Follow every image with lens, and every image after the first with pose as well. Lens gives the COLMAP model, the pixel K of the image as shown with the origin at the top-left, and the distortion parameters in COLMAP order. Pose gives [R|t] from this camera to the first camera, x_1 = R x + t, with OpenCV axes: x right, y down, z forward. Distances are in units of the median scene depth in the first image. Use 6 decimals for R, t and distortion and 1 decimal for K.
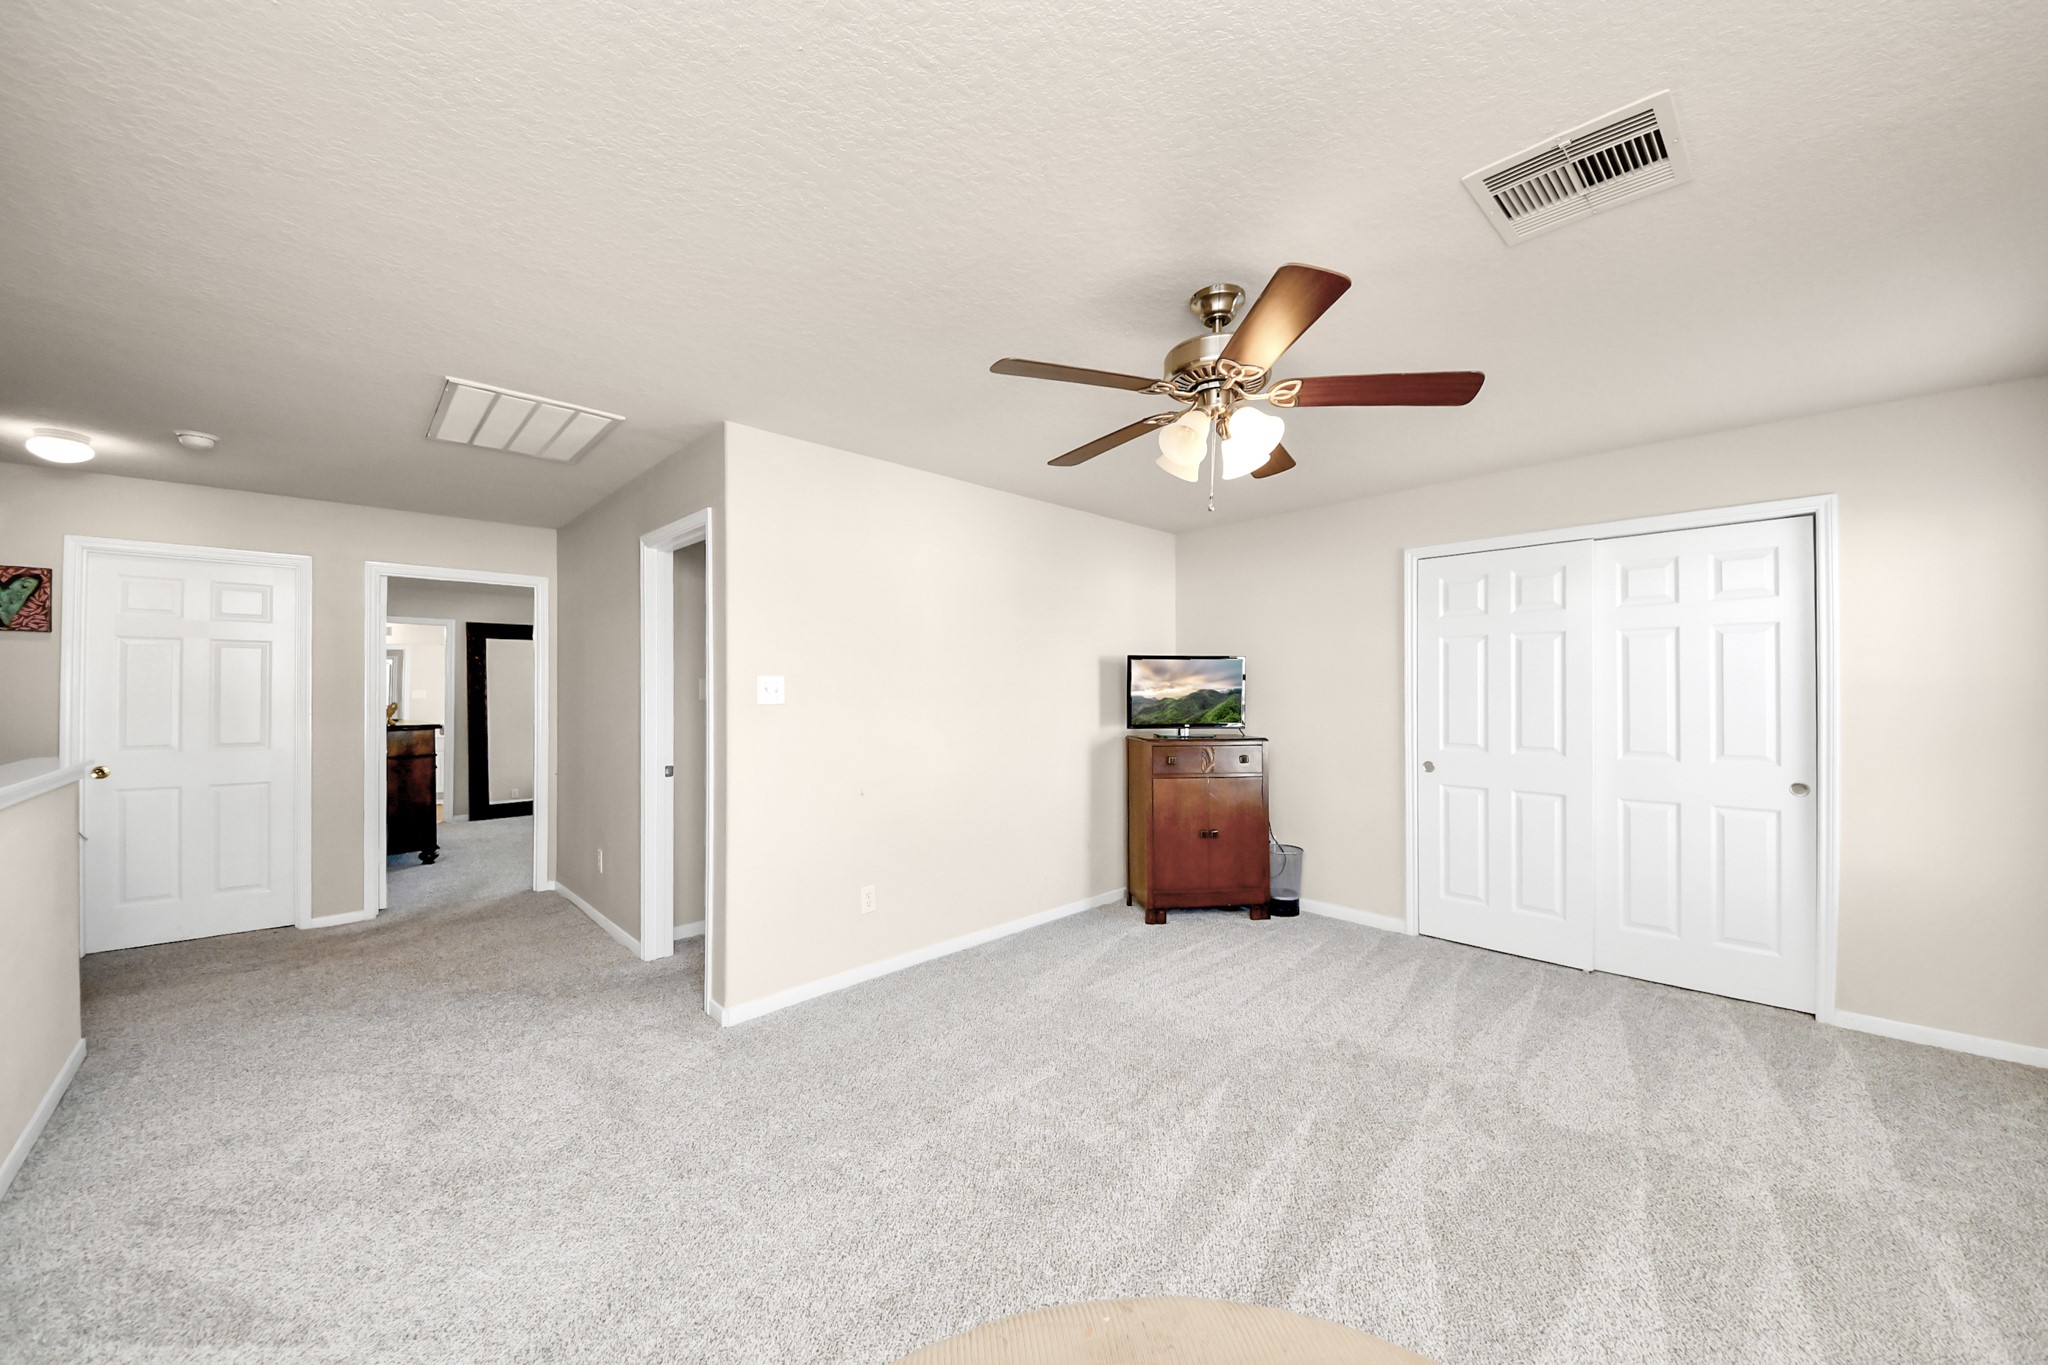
lens RADIAL K [[724.7, 0, 1024.0], [0, 724.7, 682.5], [0, 0, 1]] dist [0.031603, -0.019078]
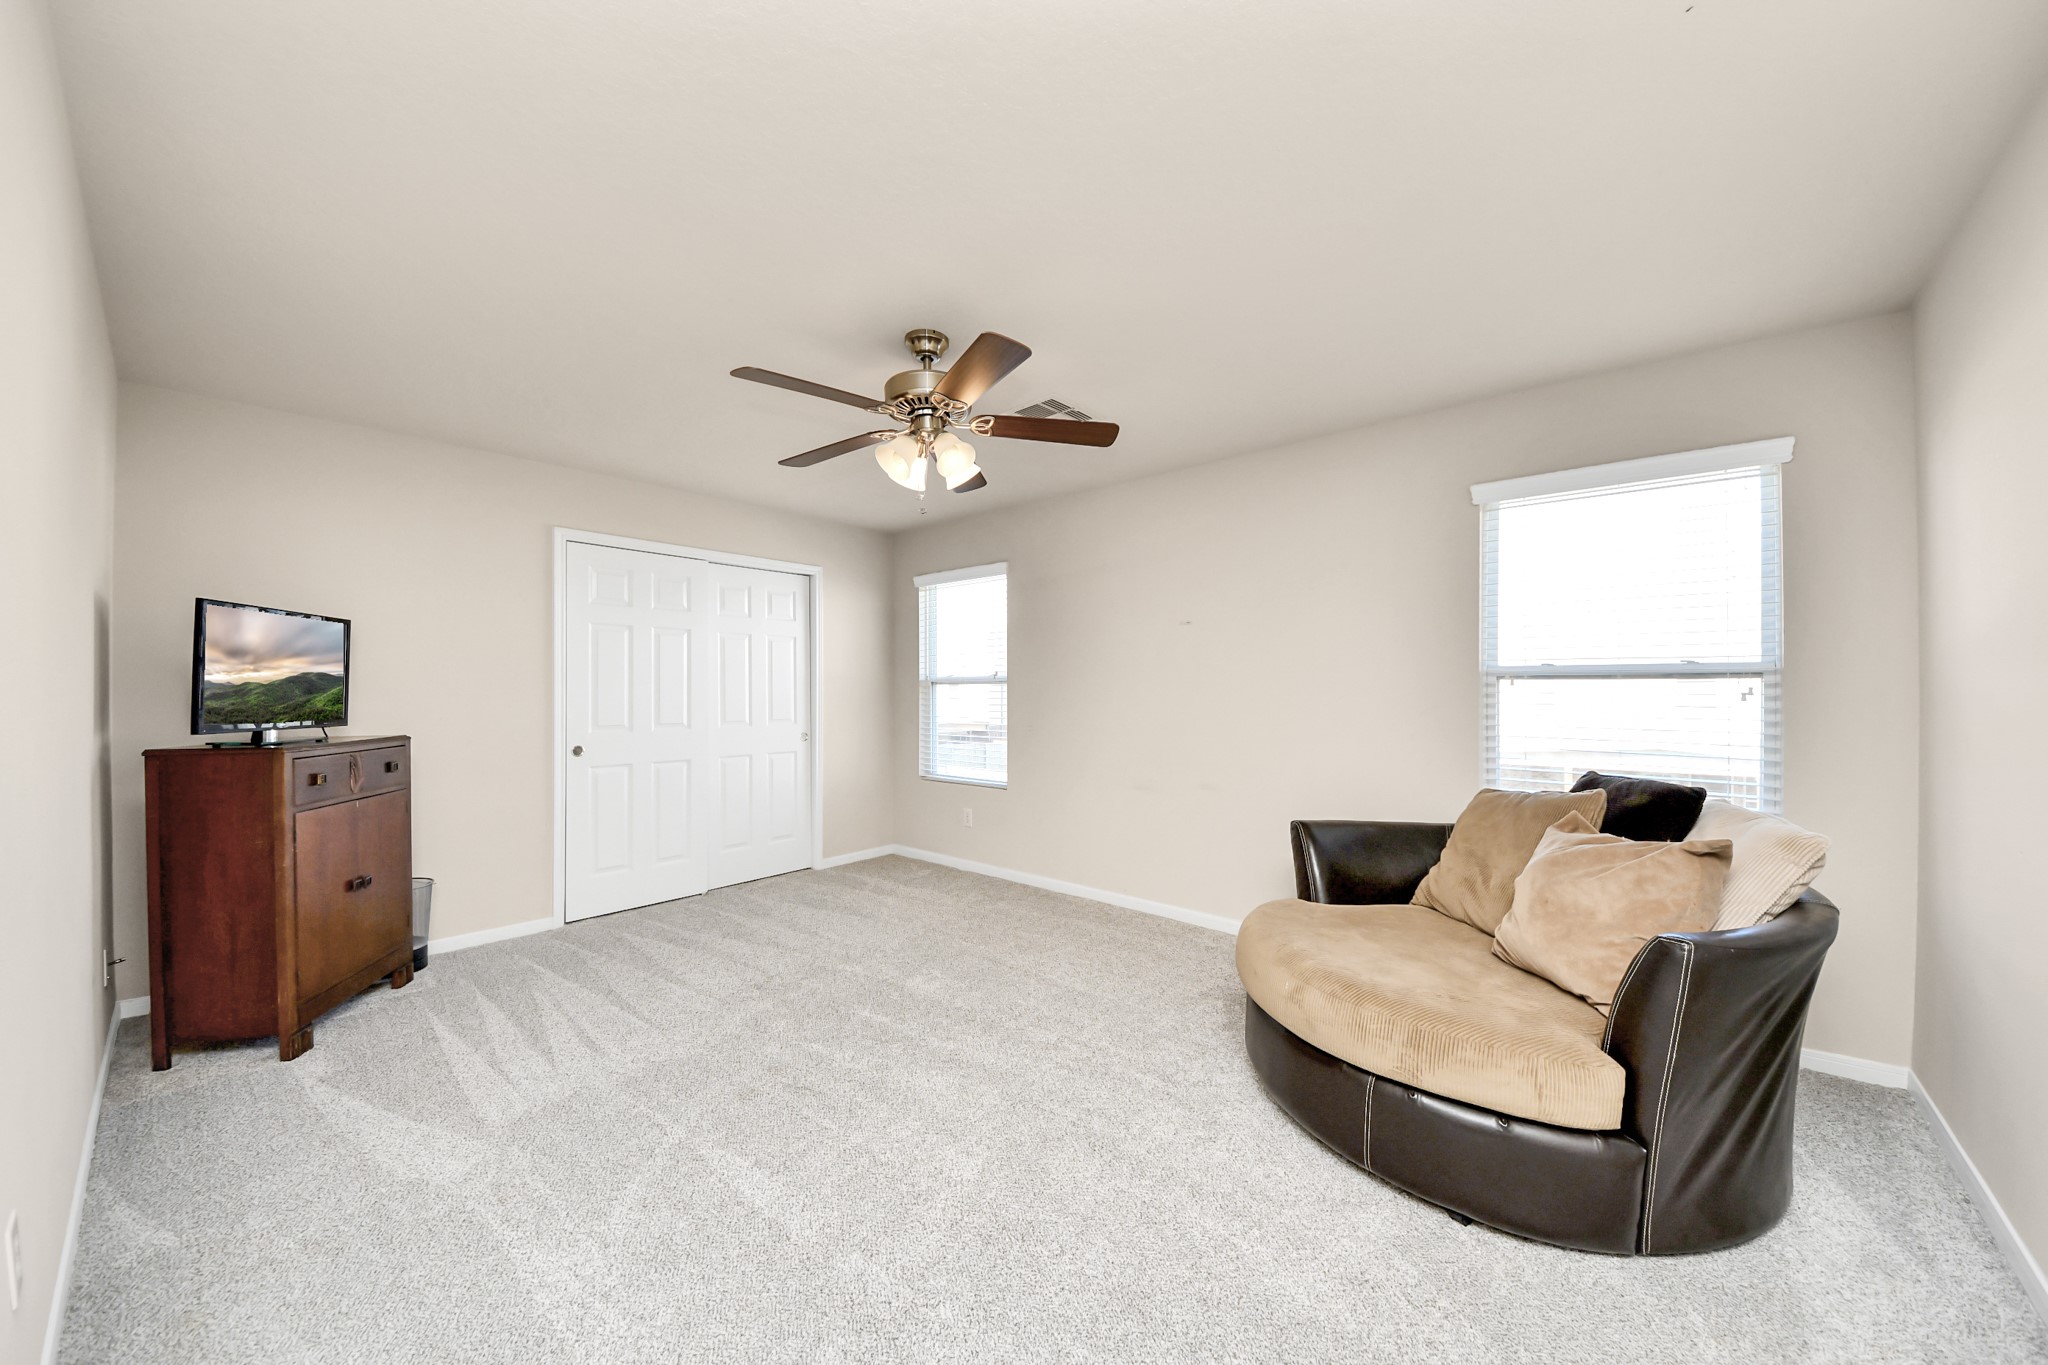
lens RADIAL K [[724.7, 0, 1024.0], [0, 724.7, 682.5], [0, 0, 1]] dist [0.031603, -0.019078]
pose [[-0.079549, 0.007235, 0.996805, -0.599699], [-0.017466, 0.999810, -0.008651, 0.022877], [-0.996678, -0.018098, -0.079407, 0.575980]]
